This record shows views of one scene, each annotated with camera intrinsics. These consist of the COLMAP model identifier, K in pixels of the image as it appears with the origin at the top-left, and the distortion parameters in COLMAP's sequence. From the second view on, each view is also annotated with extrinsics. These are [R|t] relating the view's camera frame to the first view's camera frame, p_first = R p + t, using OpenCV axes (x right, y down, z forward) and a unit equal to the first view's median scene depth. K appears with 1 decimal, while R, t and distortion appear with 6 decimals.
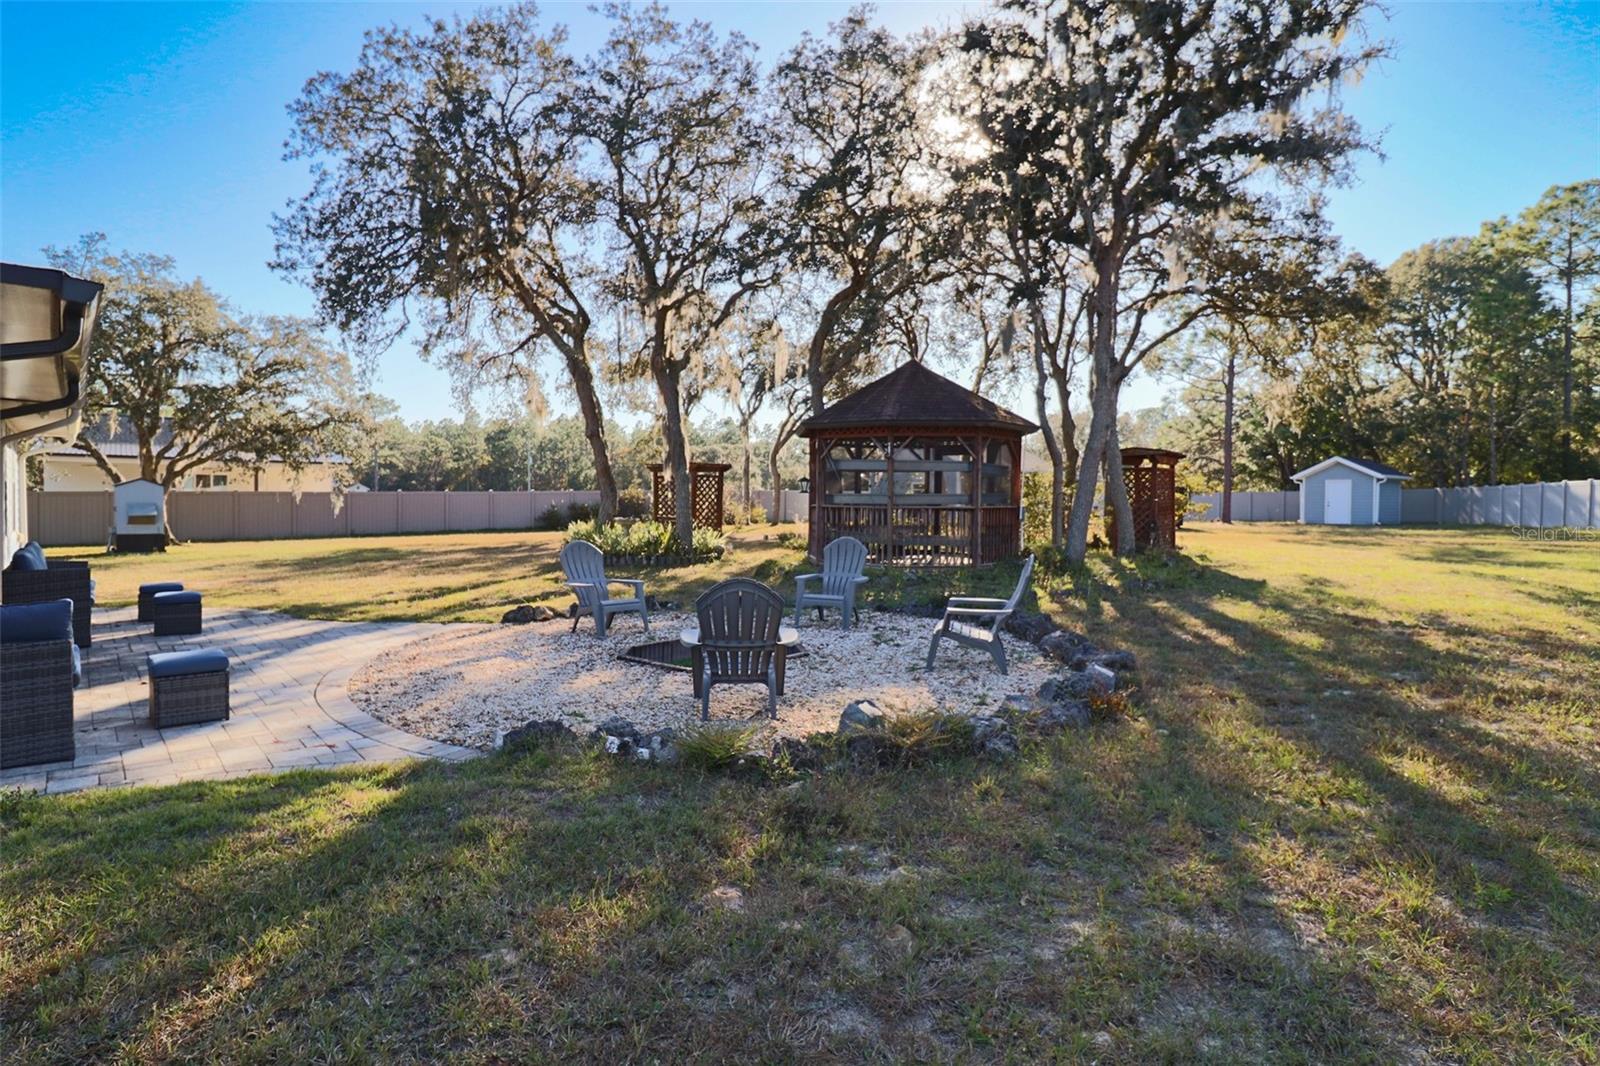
lens RADIAL K [[831.9, 0, 796.0], [0, 831.9, 535.2], [0, 0, 1]] dist [-0.002584, -0.012309]
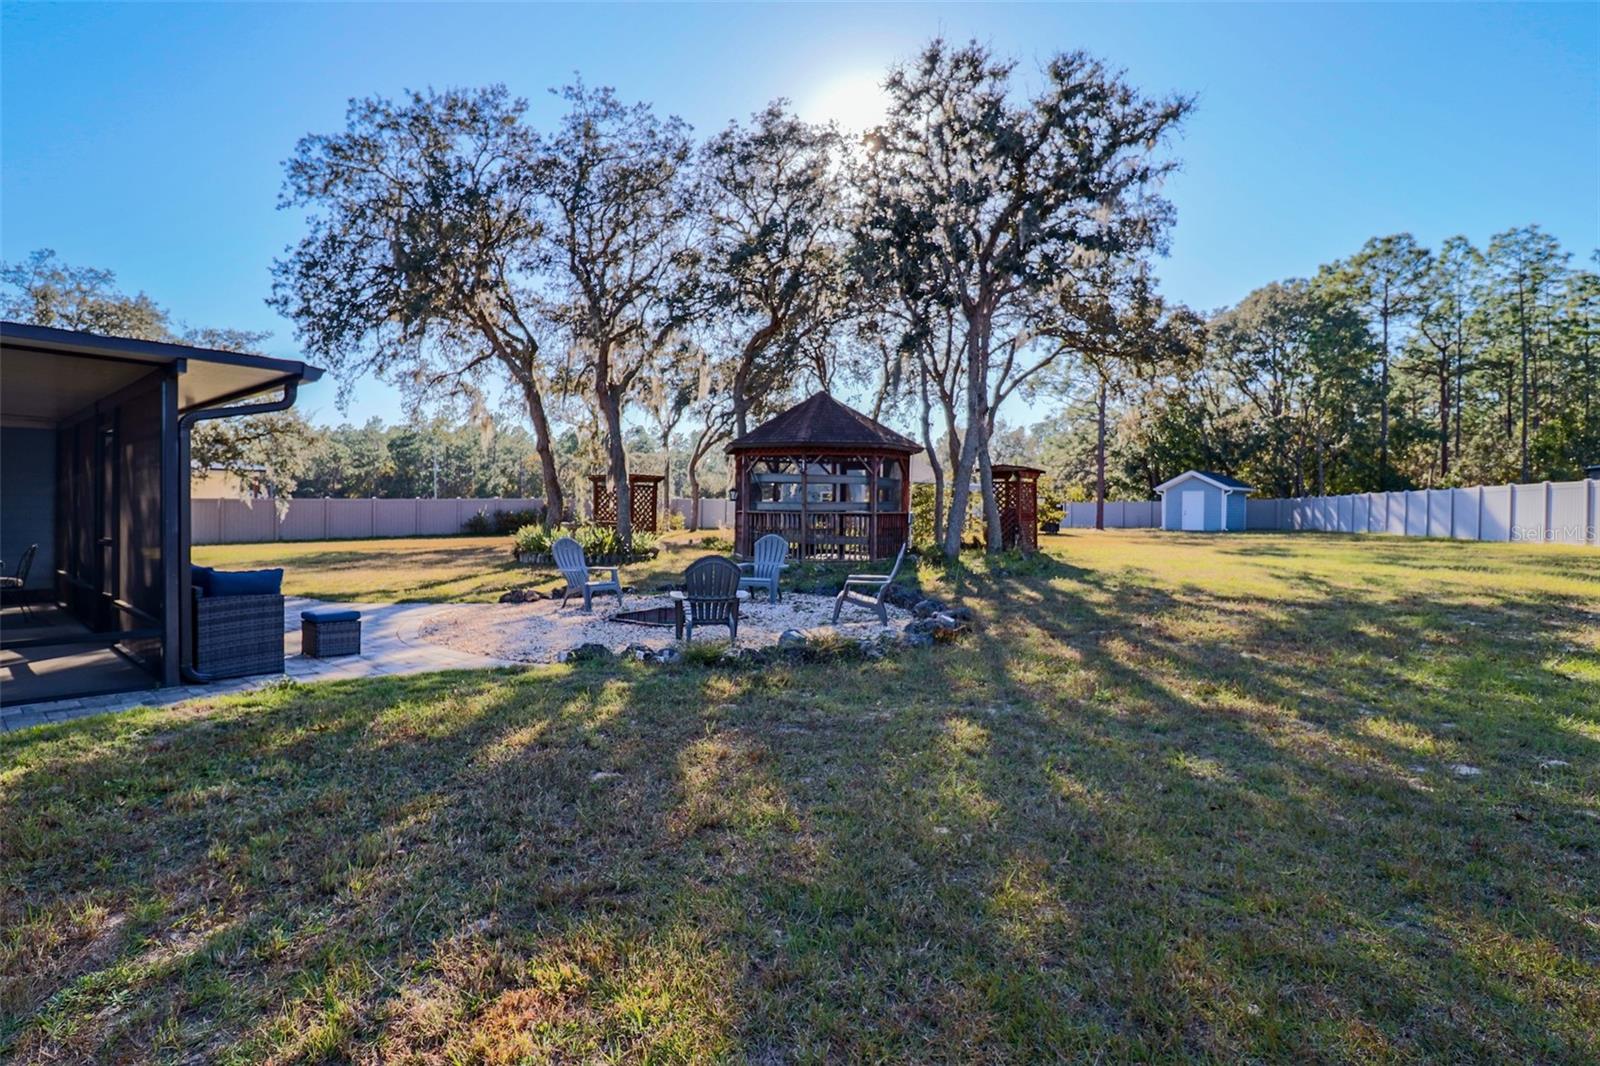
lens RADIAL K [[831.9, 0, 796.0], [0, 831.9, 535.2], [0, 0, 1]] dist [-0.002584, -0.012309]
pose [[0.994147, -0.000982, 0.108029, -0.022798], [0.002099, 0.999946, -0.010225, 0.008562], [-0.108013, 0.010392, 0.994095, -0.160220]]
